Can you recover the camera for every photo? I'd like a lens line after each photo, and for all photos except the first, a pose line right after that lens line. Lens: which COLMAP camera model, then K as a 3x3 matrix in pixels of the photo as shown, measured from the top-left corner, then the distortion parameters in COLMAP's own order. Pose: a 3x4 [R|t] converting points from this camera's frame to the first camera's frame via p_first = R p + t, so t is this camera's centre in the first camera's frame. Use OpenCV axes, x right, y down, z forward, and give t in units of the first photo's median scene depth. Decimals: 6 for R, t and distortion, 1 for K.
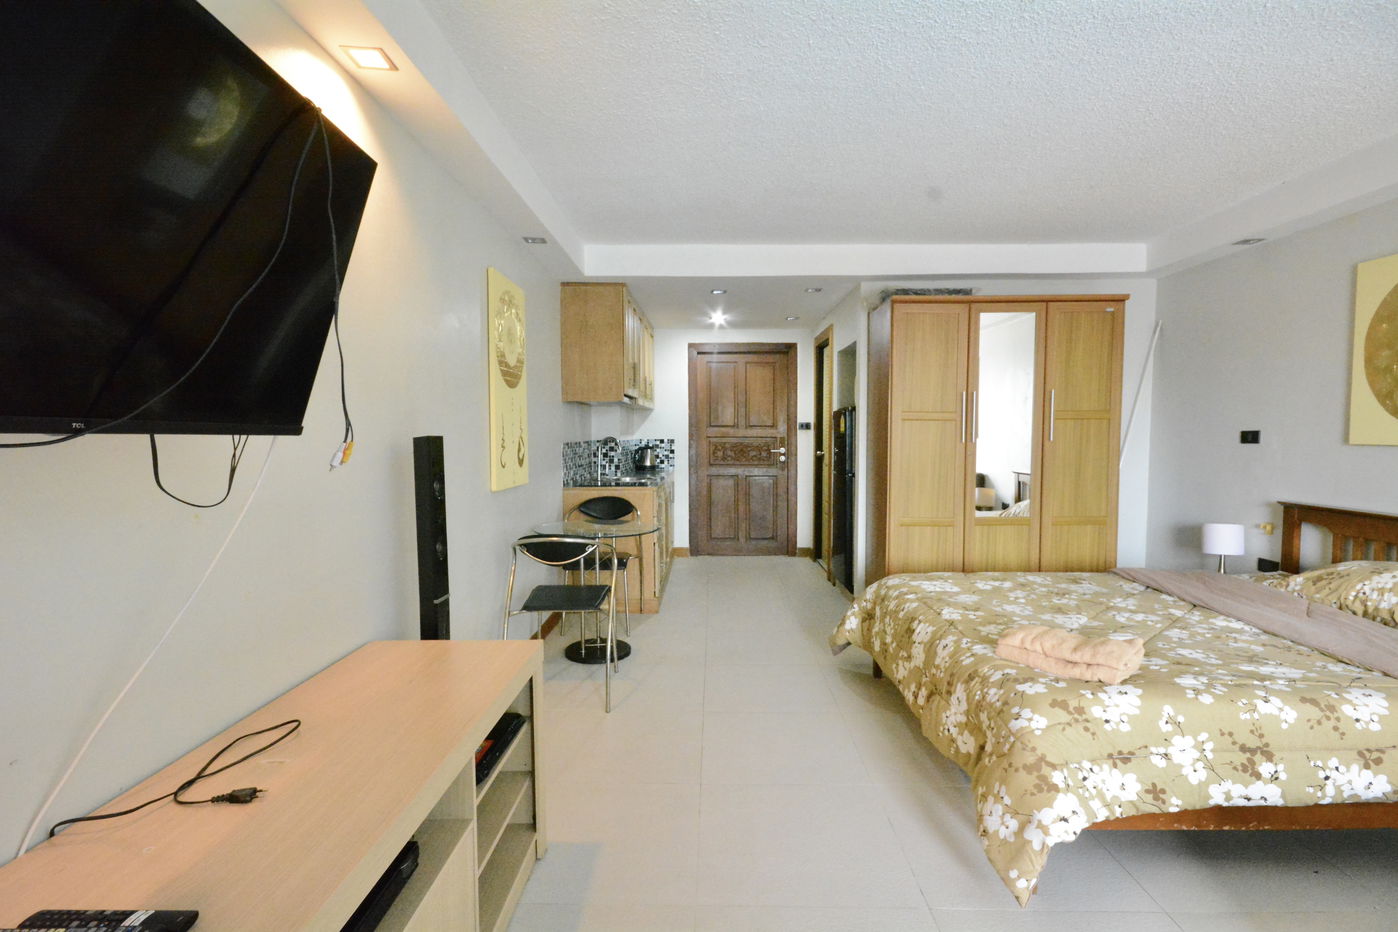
lens RADIAL K [[656.4, 0, 700.1], [0, 656.4, 469.4], [0, 0, 1]] dist [0.022252, -0.012357]
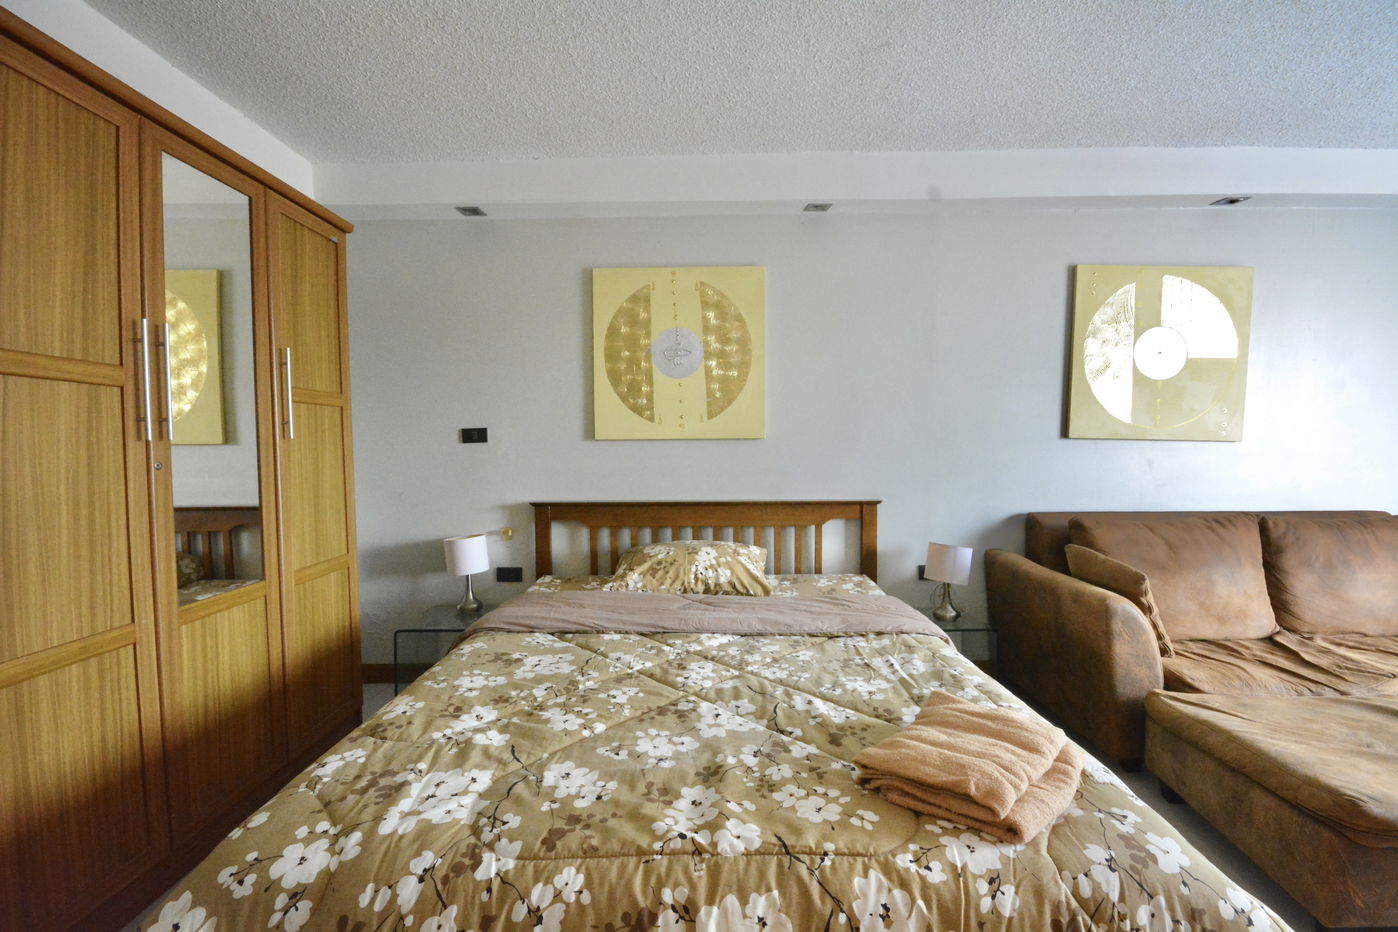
lens RADIAL K [[616.9, 0, 700.2], [0, 616.9, 462.5], [0, 0, 1]] dist [0.002478, 0.000022]
pose [[-0.005323, -0.023135, 0.999718, 0.004923], [0.068906, 0.997348, 0.023447, -0.013445], [-0.997609, 0.069012, -0.003715, 0.837473]]
